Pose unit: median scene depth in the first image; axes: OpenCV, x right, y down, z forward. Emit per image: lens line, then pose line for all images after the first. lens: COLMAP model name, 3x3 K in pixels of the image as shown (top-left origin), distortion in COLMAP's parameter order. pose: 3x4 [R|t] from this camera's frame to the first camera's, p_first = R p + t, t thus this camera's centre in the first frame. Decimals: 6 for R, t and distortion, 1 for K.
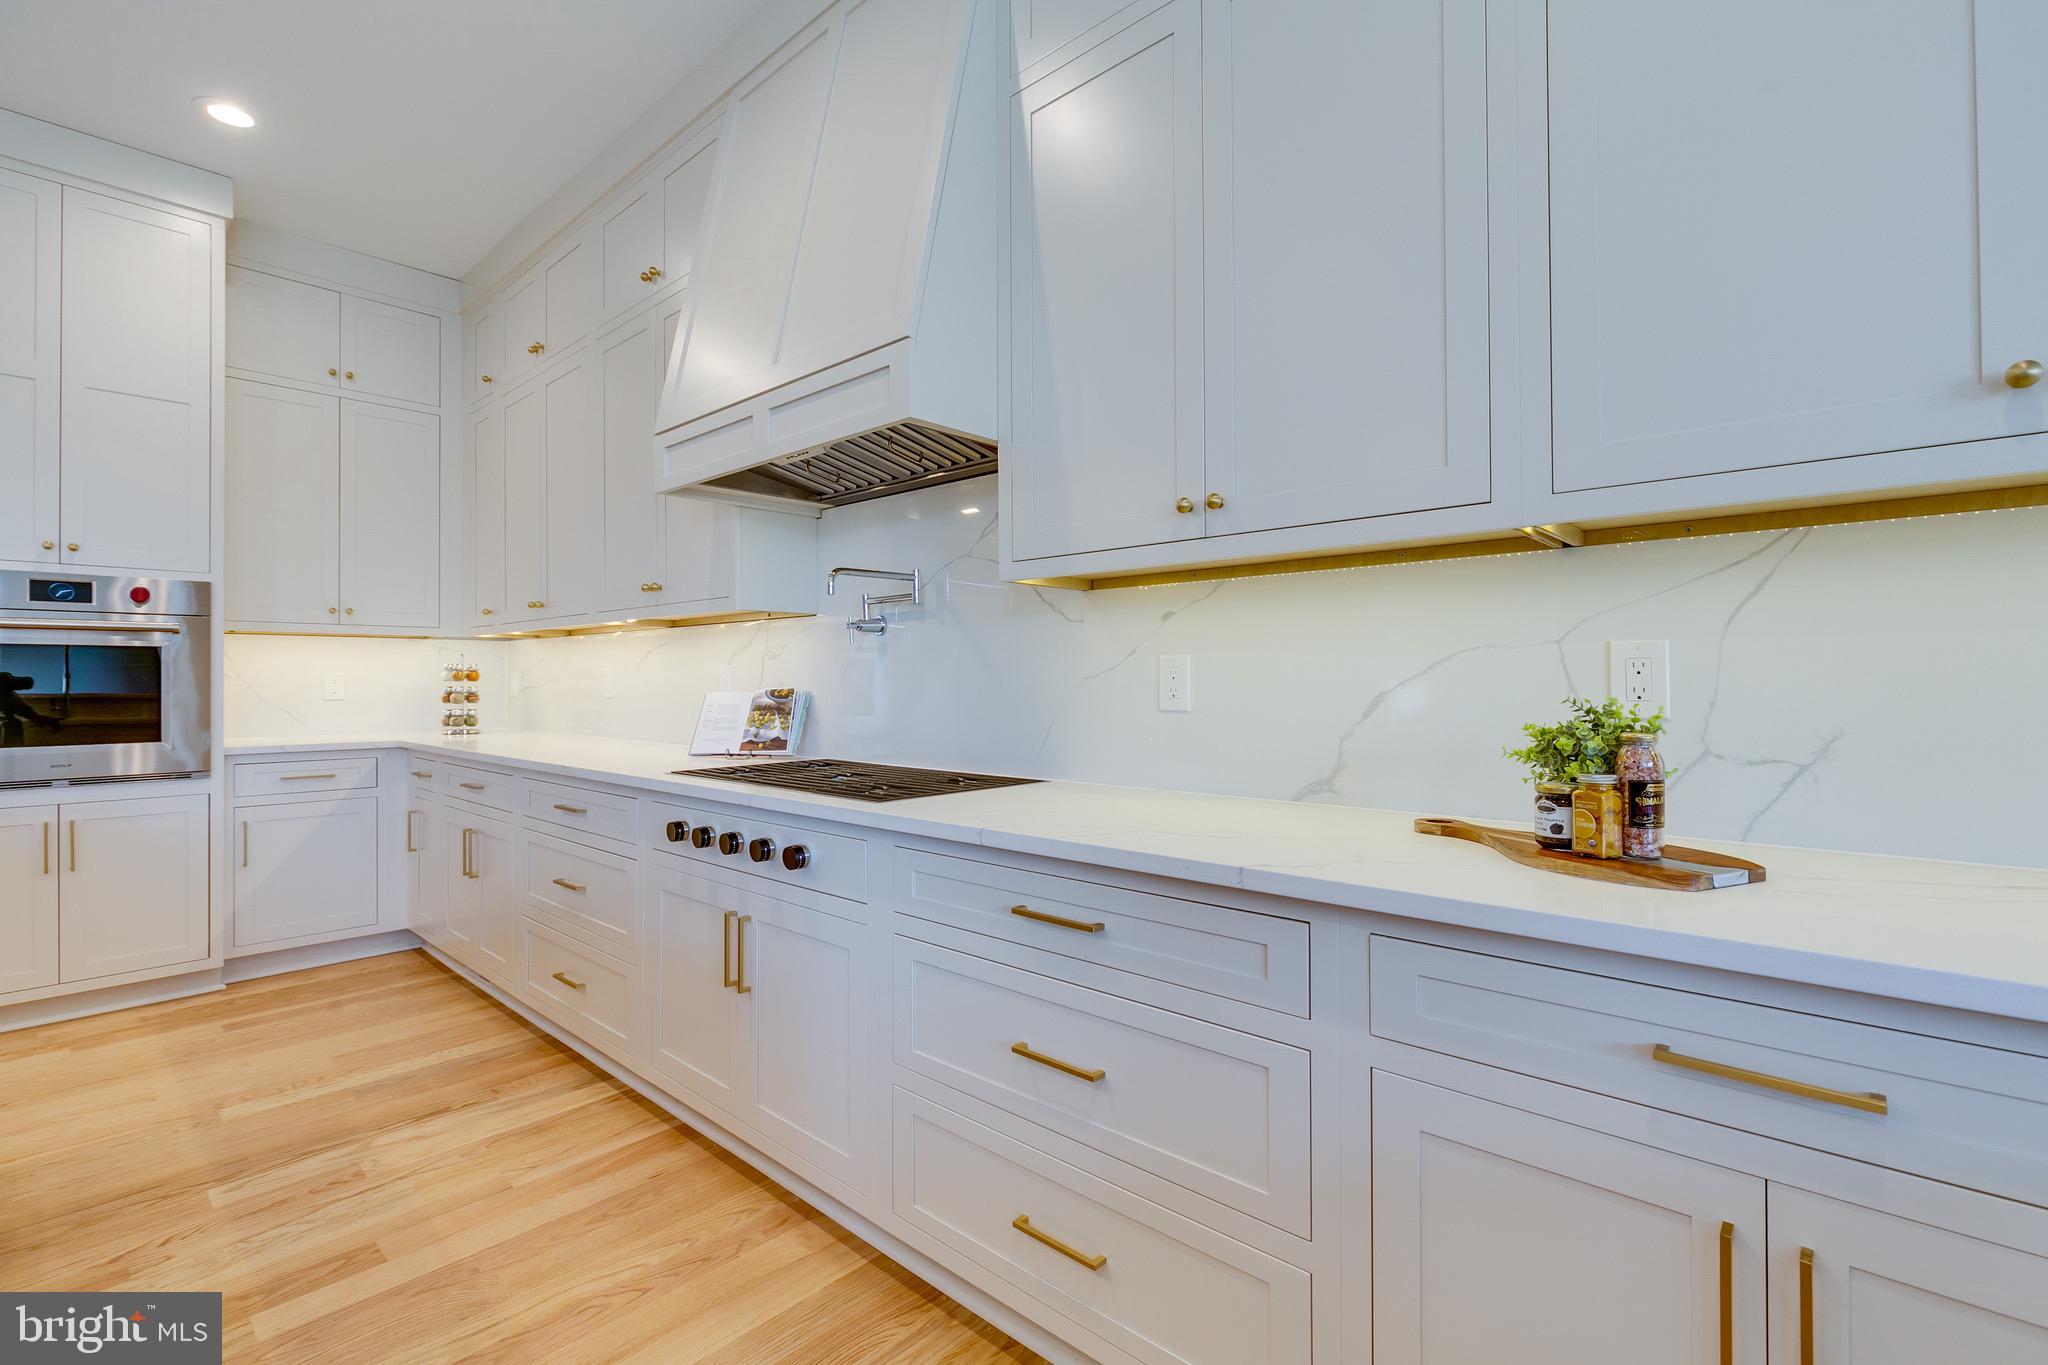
lens RADIAL K [[908.5, 0, 1021.5], [0, 908.5, 669.6], [0, 0, 1]] dist [0.003488, -0.000192]
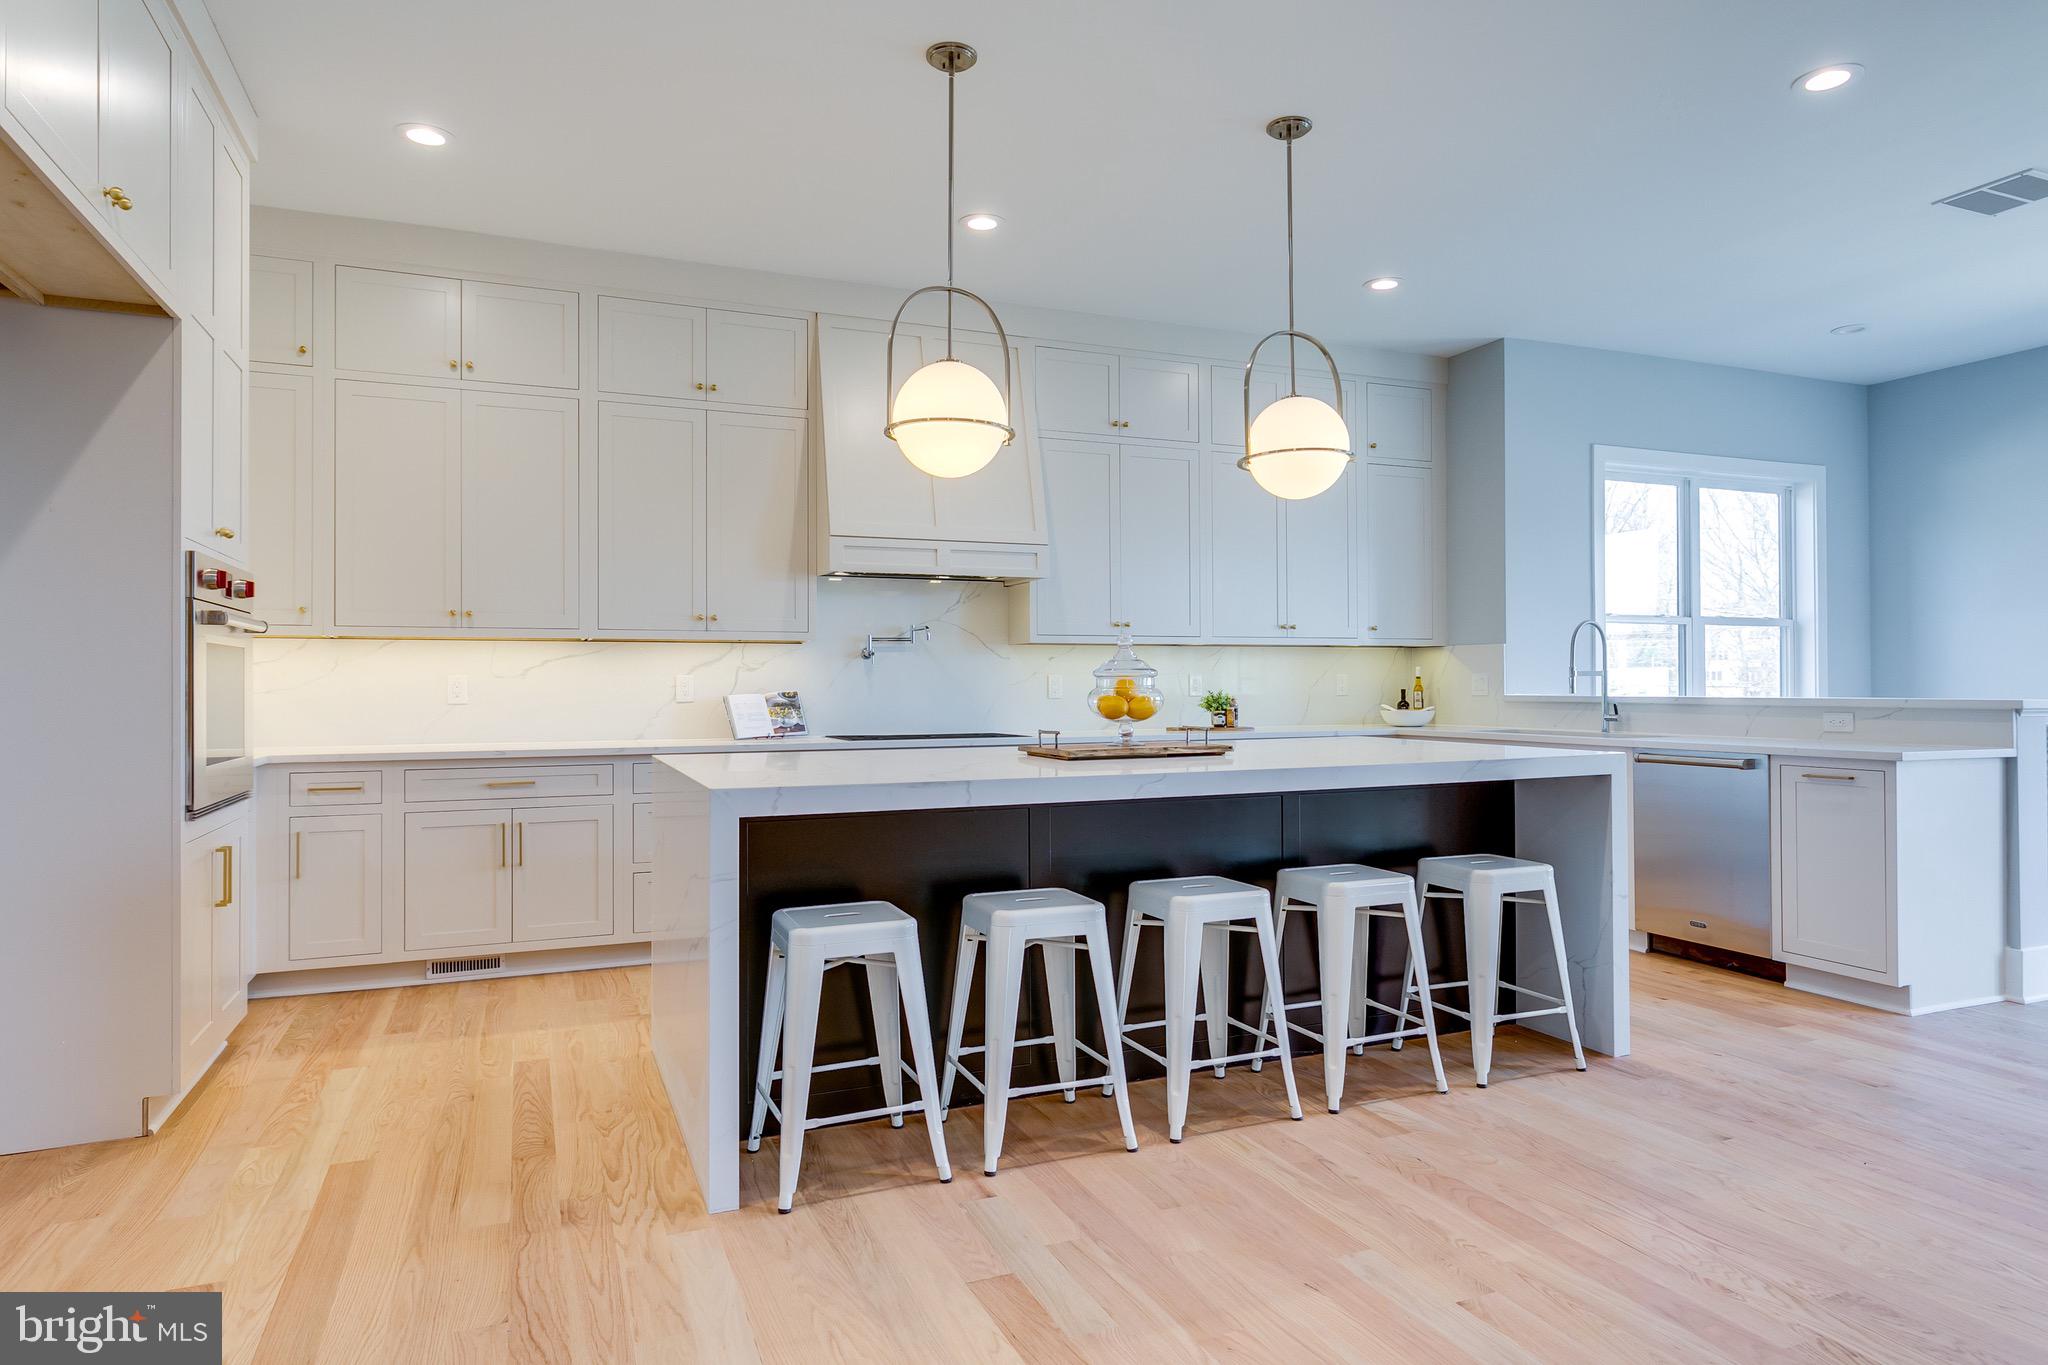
lens RADIAL K [[1211.4, 0, 1031.5], [0, 1211.4, 673.5], [0, 0, 1]] dist [0.003575, -0.001486]
pose [[0.418698, 0.011221, 0.908056, -4.652934], [-0.007025, 0.999934, -0.009117, 0.016374], [-0.908099, -0.002561, 0.418749, -0.472903]]
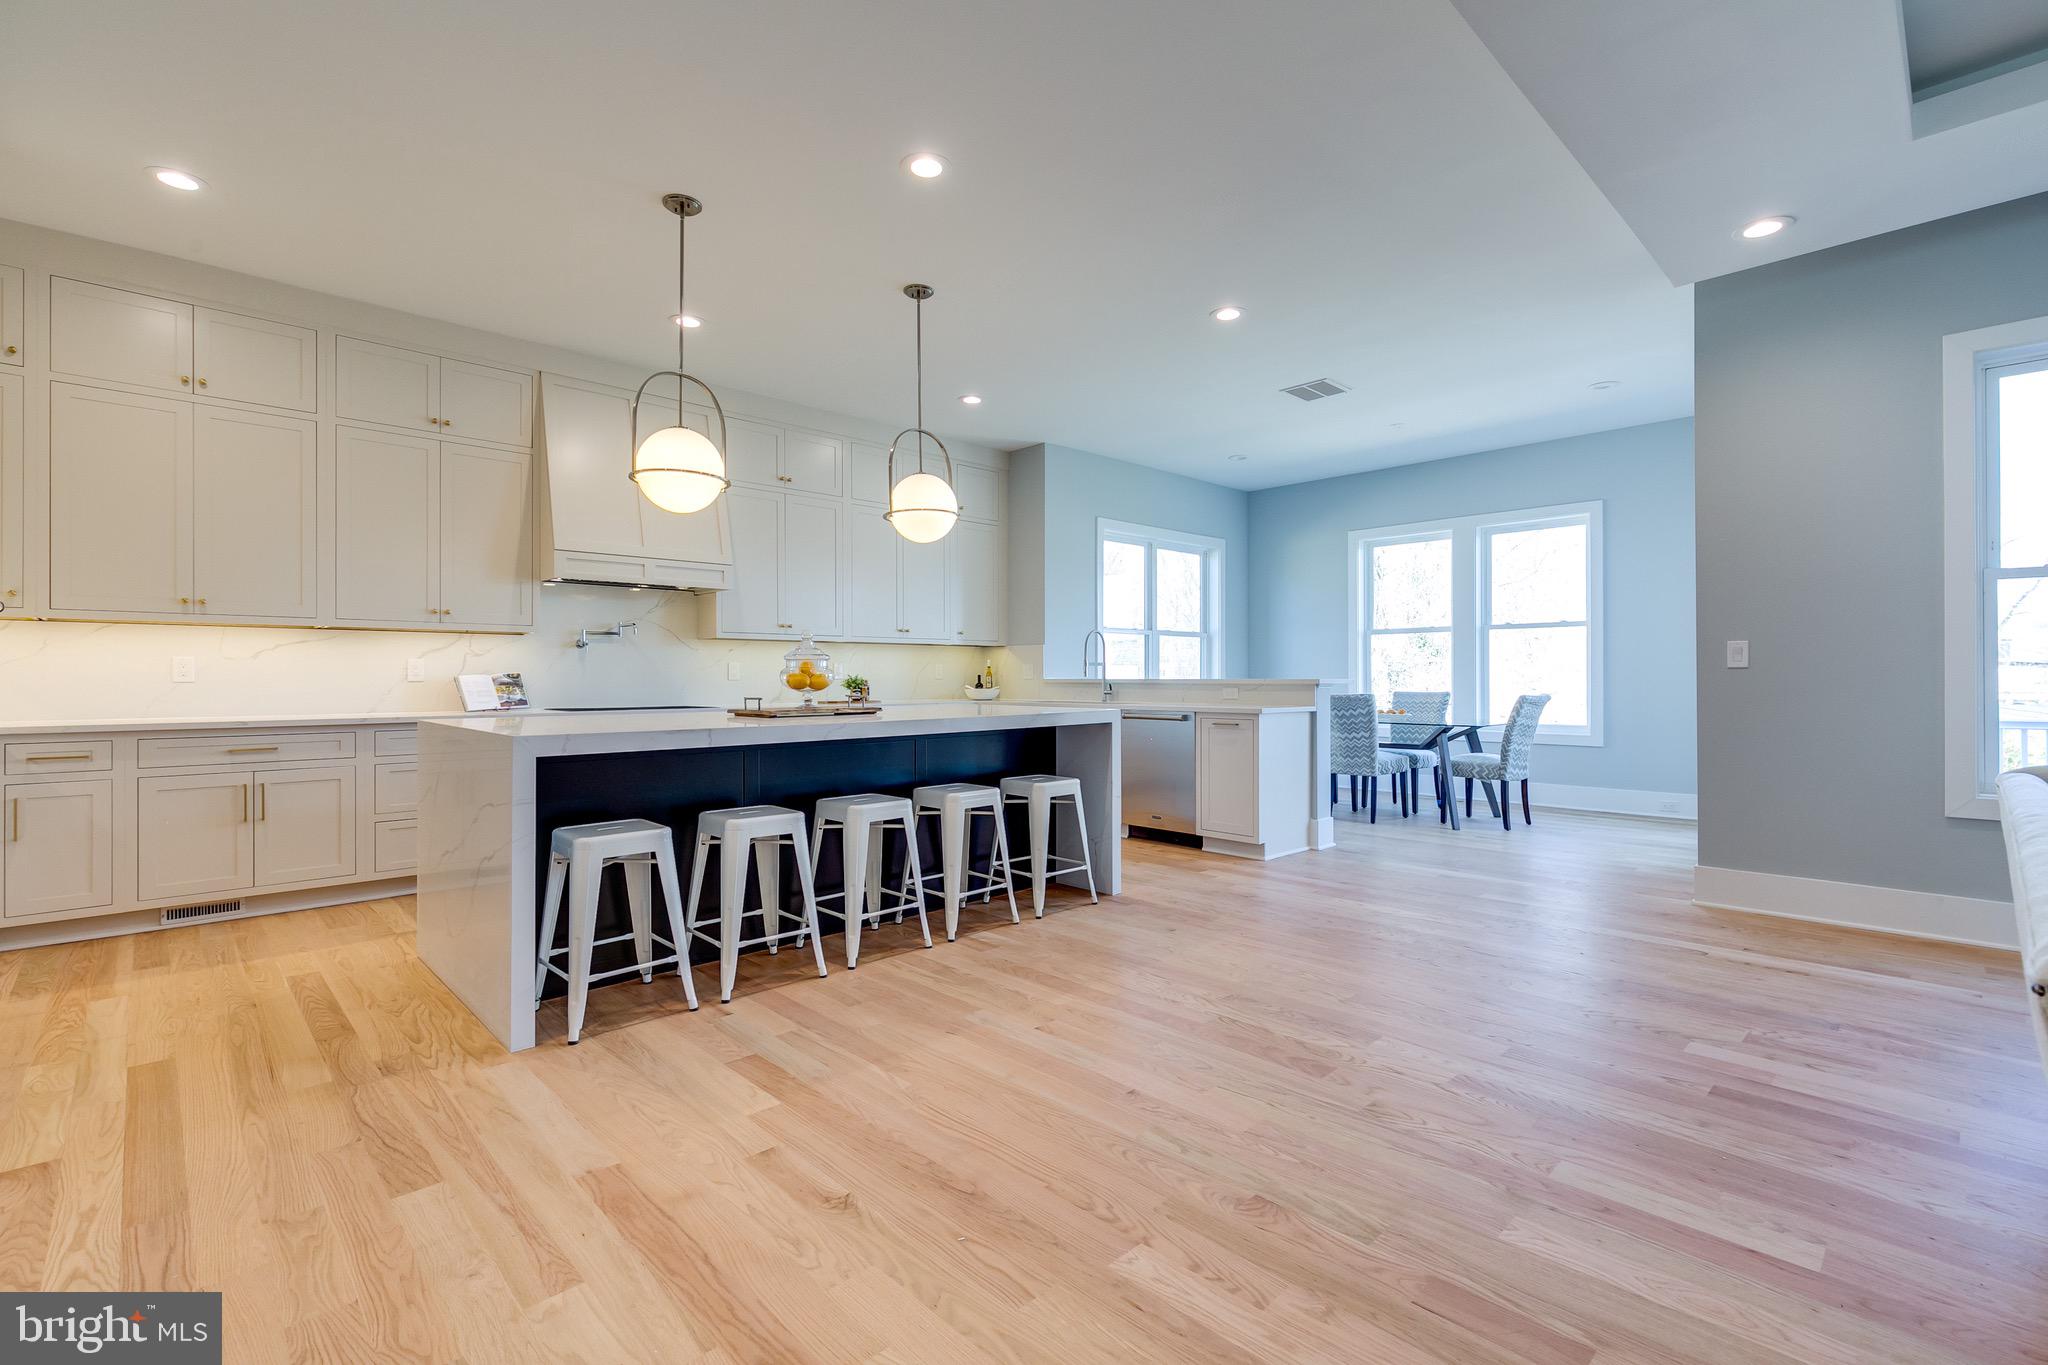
lens RADIAL K [[908.5, 0, 1031.2], [0, 908.5, 678.3], [0, 0, 1]] dist [0.003488, -0.000192]
pose [[0.061030, 0.002775, 0.998132, -5.019810], [-0.008909, 0.999958, -0.002235, 0.062890], [-0.998096, -0.008756, 0.061052, -0.414591]]
